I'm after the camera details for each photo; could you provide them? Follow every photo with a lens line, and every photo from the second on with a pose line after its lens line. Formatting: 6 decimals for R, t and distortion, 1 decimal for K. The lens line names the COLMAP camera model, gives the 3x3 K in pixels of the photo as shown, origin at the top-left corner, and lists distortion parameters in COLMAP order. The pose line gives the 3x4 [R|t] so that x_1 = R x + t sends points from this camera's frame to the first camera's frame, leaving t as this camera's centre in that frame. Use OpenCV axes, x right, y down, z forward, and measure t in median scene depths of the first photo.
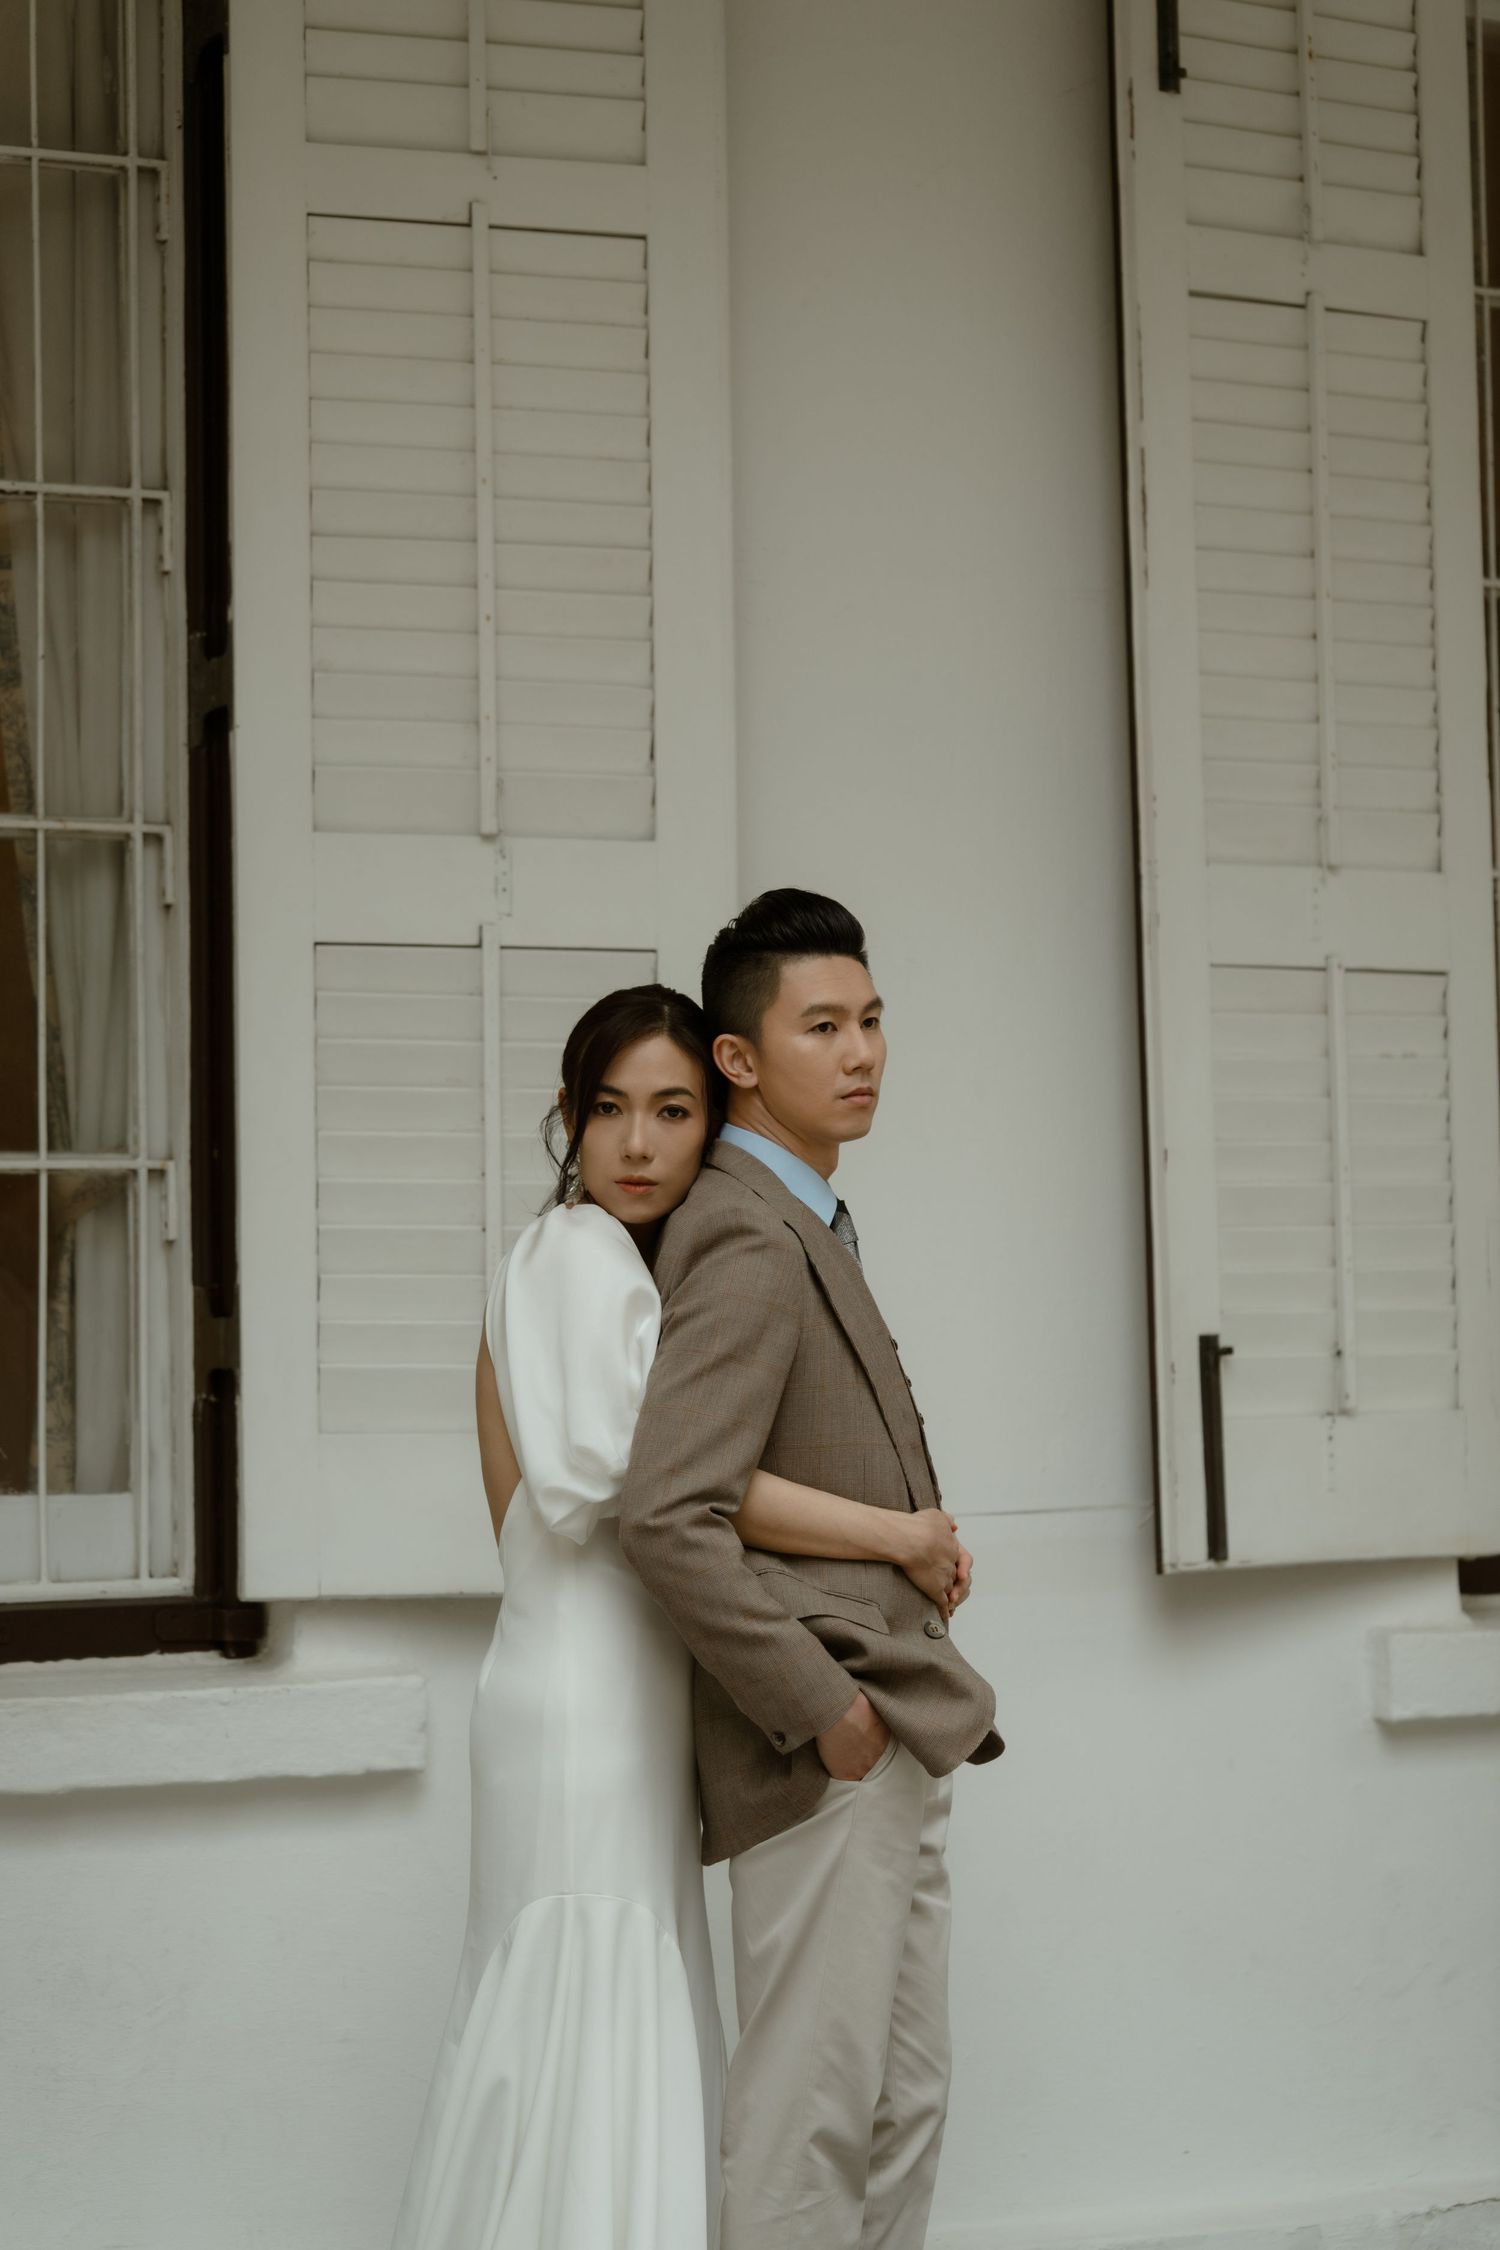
lens RADIAL K [[5152.5, 0, 758.2], [0, 5152.5, 1148.7], [0, 0, 1]] dist [0.082619, 0.000000]
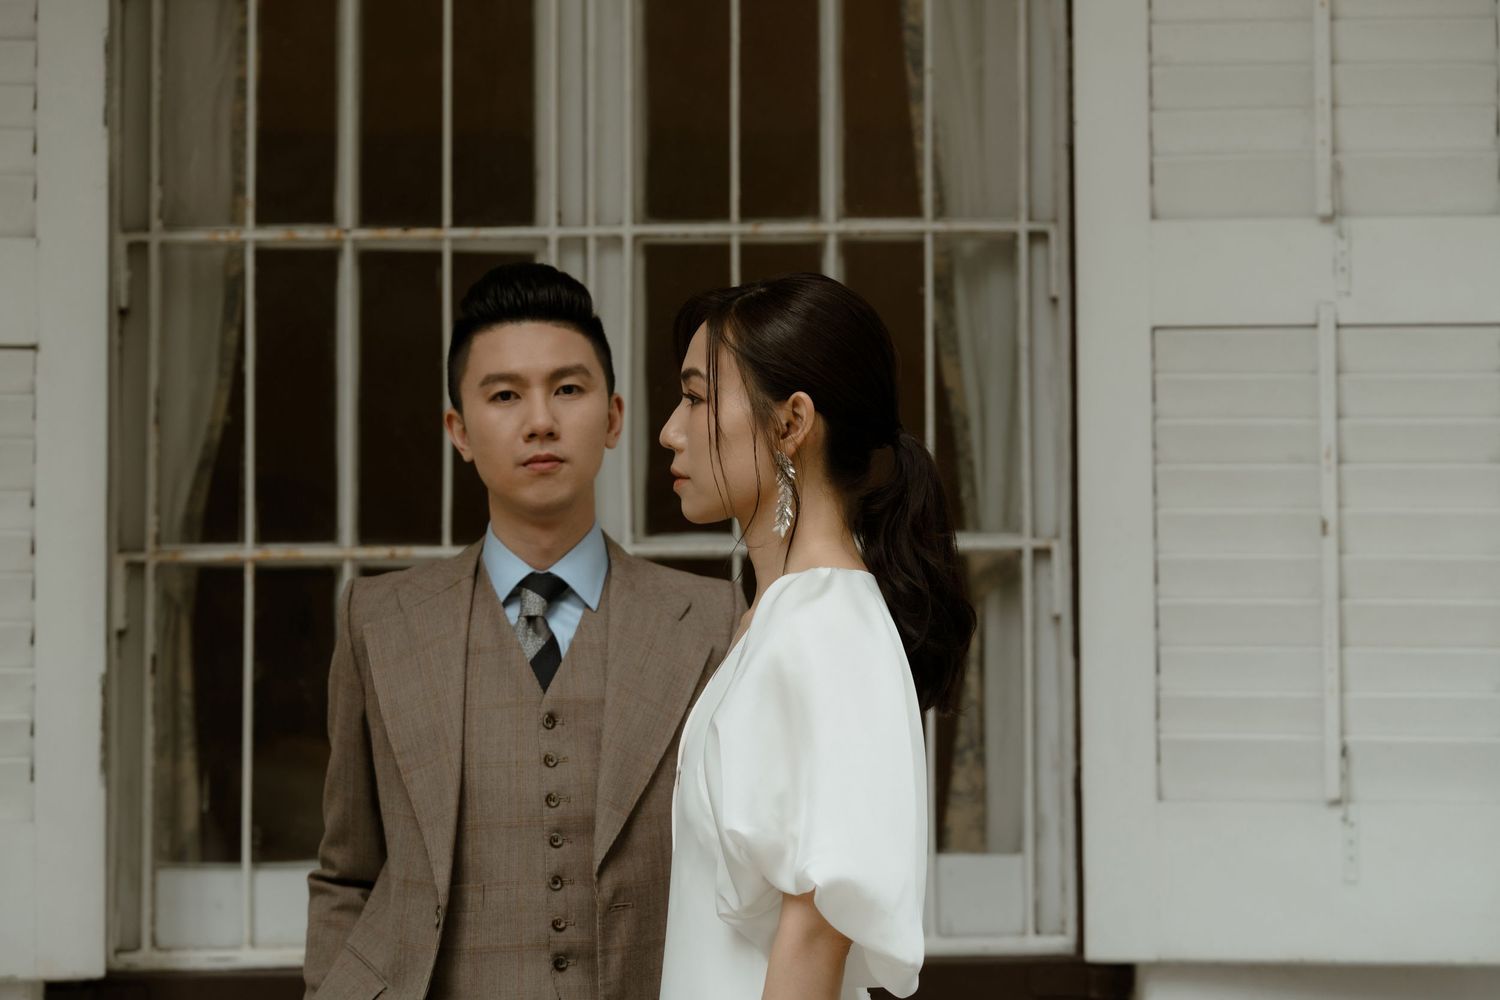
lens RADIAL K [[4021.8, 0, 755.9], [0, 4021.8, 502.0], [0, 0, 1]] dist [0.042636, 0.000000]
pose [[0.917257, -0.016895, -0.397937, 0.160324], [0.014492, 0.999854, -0.009047, 0.001201], [0.398032, 0.002532, 0.917368, 0.223638]]
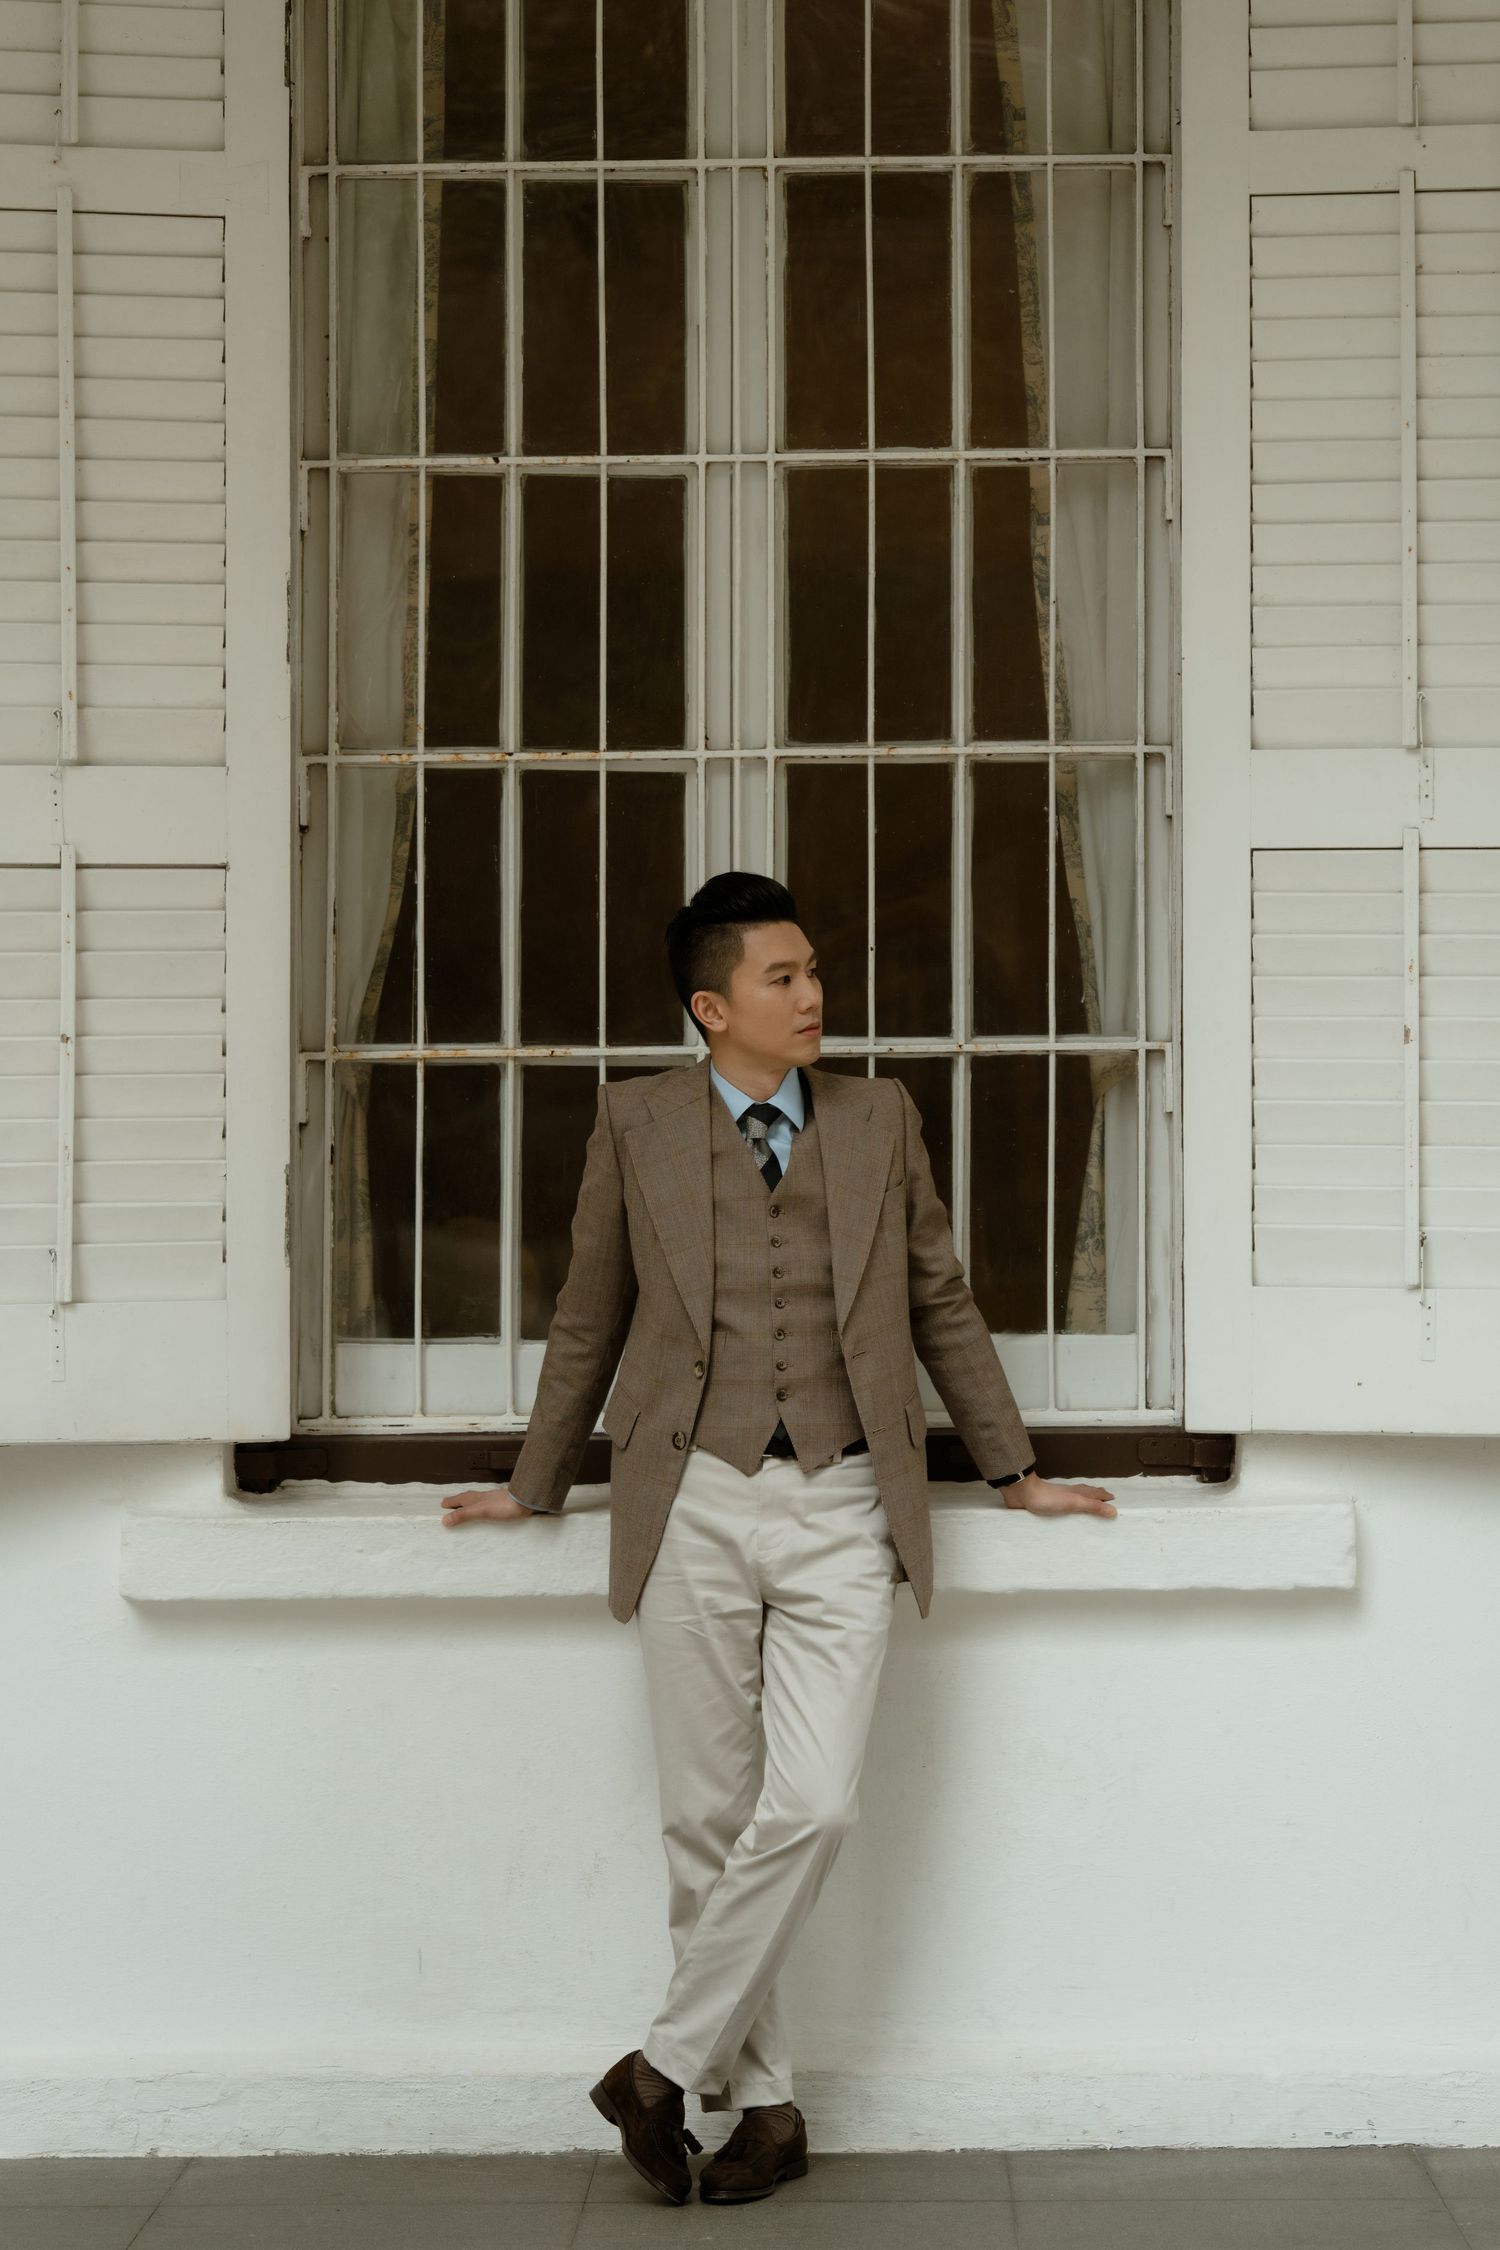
lens RADIAL K [[4877.8, 0, 816.9], [0, 4877.8, 1111.4], [0, 0, 1]] dist [0.063206, 0.000000]
pose [[0.899111, 0.002379, -0.437715, 0.290659], [0.012016, 0.999474, 0.030116, -0.015914], [0.437557, -0.032337, 0.898609, 0.002648]]
